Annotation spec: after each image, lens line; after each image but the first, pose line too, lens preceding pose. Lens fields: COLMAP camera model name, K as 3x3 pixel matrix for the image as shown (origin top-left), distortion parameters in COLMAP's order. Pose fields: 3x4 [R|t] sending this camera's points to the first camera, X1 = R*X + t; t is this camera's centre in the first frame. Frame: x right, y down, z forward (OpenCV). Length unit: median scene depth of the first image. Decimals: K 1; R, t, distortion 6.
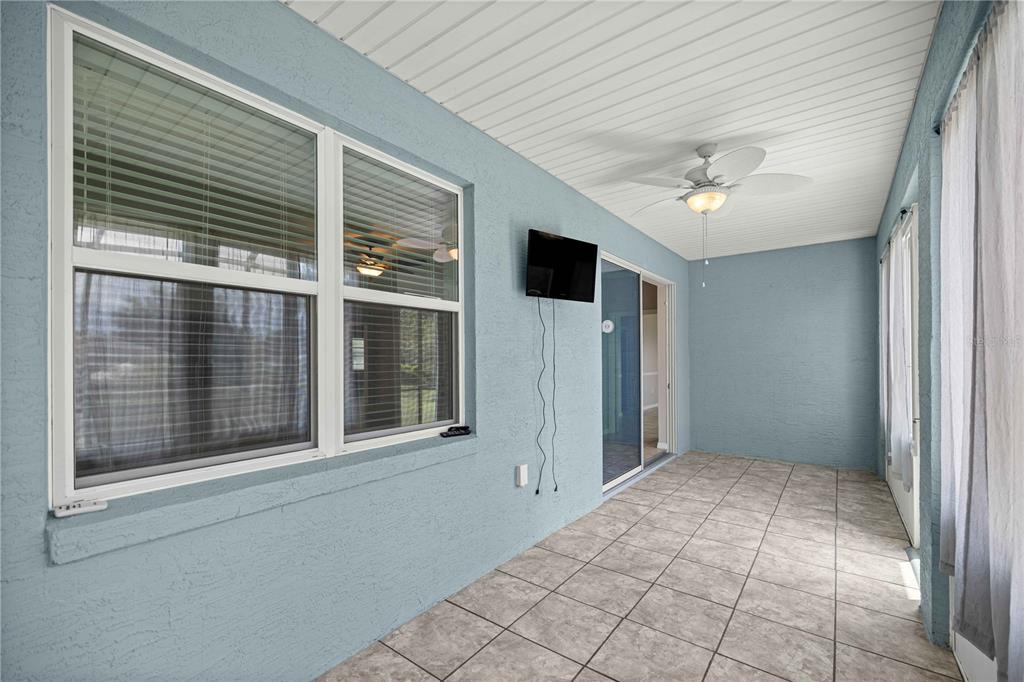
lens RADIAL K [[433.0, 0, 512.2], [0, 433.0, 351.6], [0, 0, 1]] dist [0.004371, 0.000212]
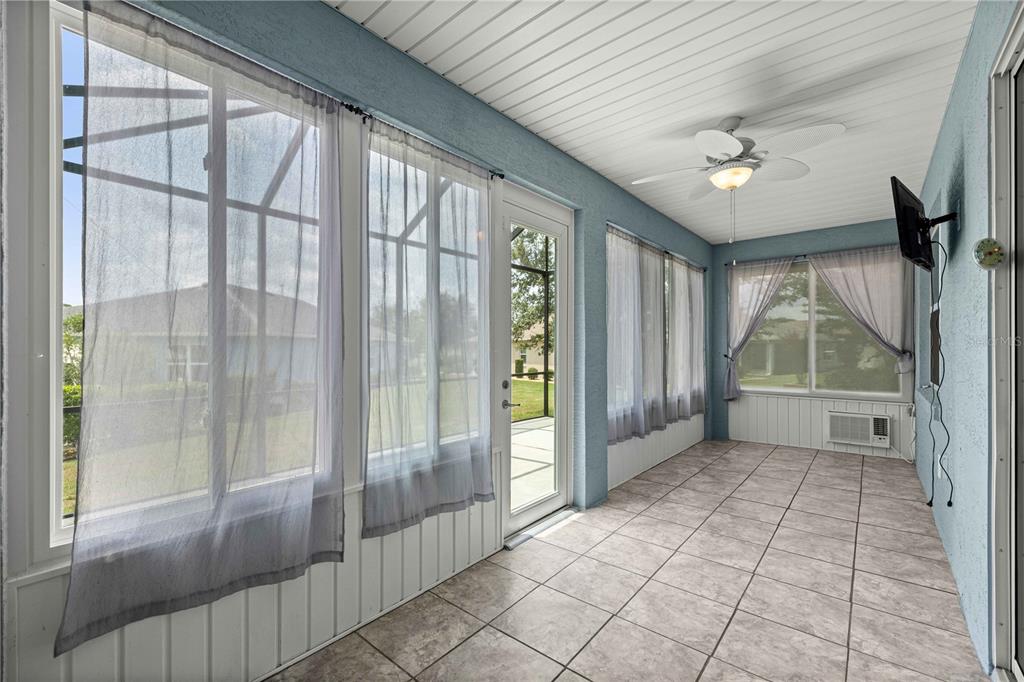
lens RADIAL K [[433.0, 0, 508.5], [0, 433.0, 347.9], [0, 0, 1]] dist [0.004371, 0.000212]
pose [[-0.998748, 0.002694, 0.049948, 0.864341], [0.001904, 0.999873, -0.015852, 0.047458], [-0.049984, -0.015737, -0.998626, 1.917296]]
